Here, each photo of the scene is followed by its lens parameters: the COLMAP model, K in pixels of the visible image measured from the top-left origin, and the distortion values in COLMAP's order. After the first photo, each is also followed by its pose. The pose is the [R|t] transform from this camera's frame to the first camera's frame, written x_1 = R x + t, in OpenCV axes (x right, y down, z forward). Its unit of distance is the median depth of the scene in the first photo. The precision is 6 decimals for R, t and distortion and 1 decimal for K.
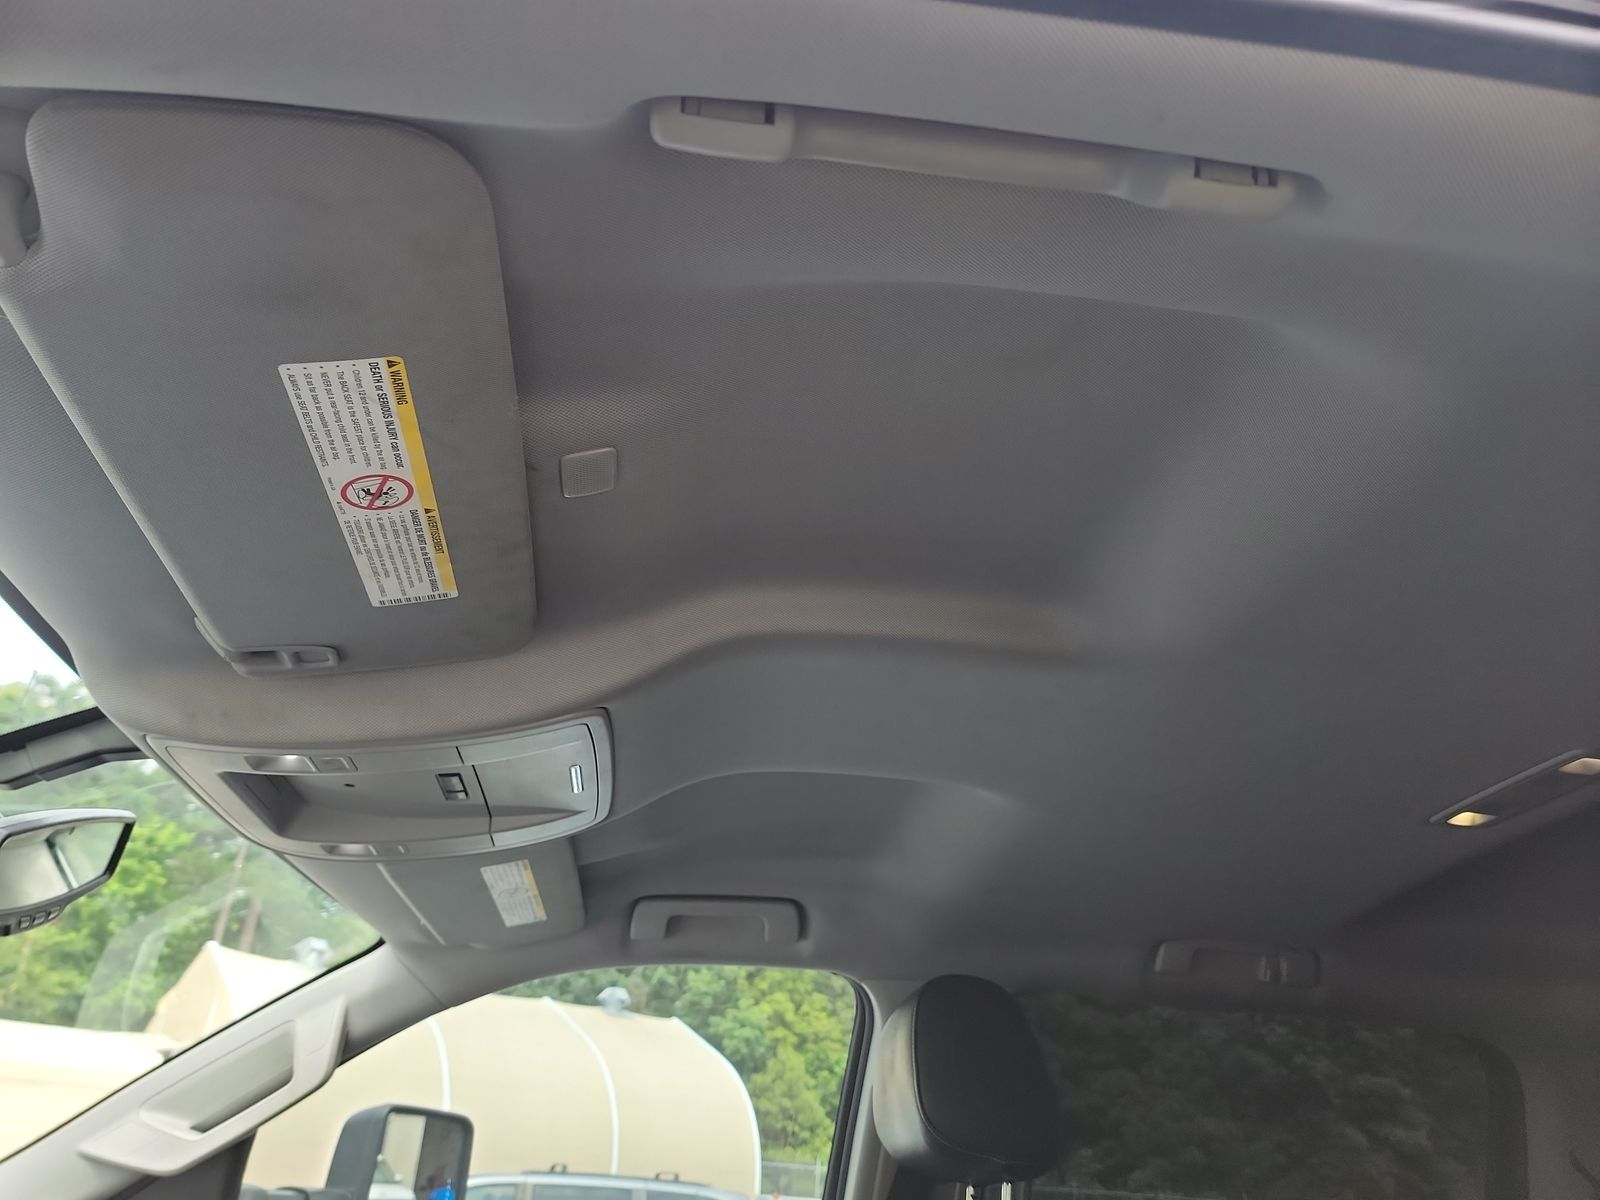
lens RADIAL K [[1121.7, 0, 806.1], [0, 1121.7, 606.6], [0, 0, 1]] dist [0.030492, -0.004379]
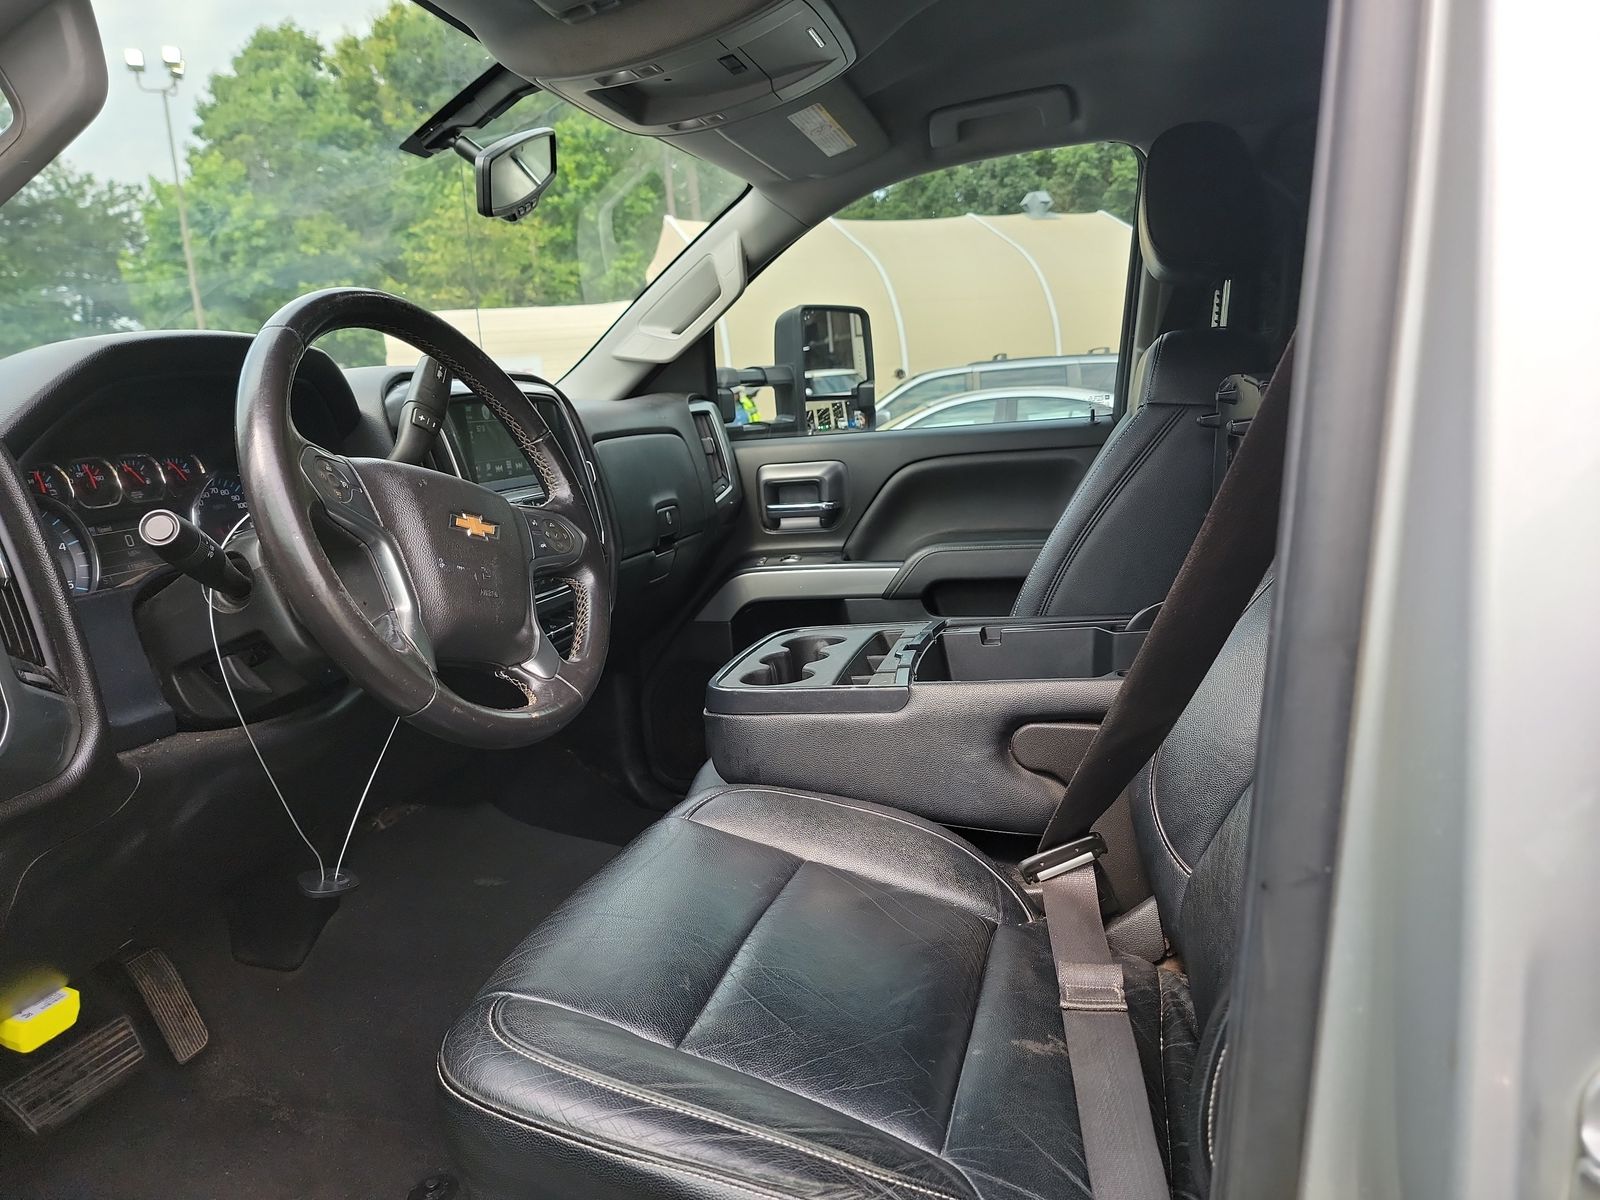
lens RADIAL K [[1121.7, 0, 806.1], [0, 1121.7, 606.6], [0, 0, 1]] dist [0.030492, -0.004379]
pose [[0.924163, -0.041635, -0.379722, 0.163670], [0.269981, 0.774427, 0.572165, -0.057700], [0.270245, -0.631291, 0.726938, -0.247665]]
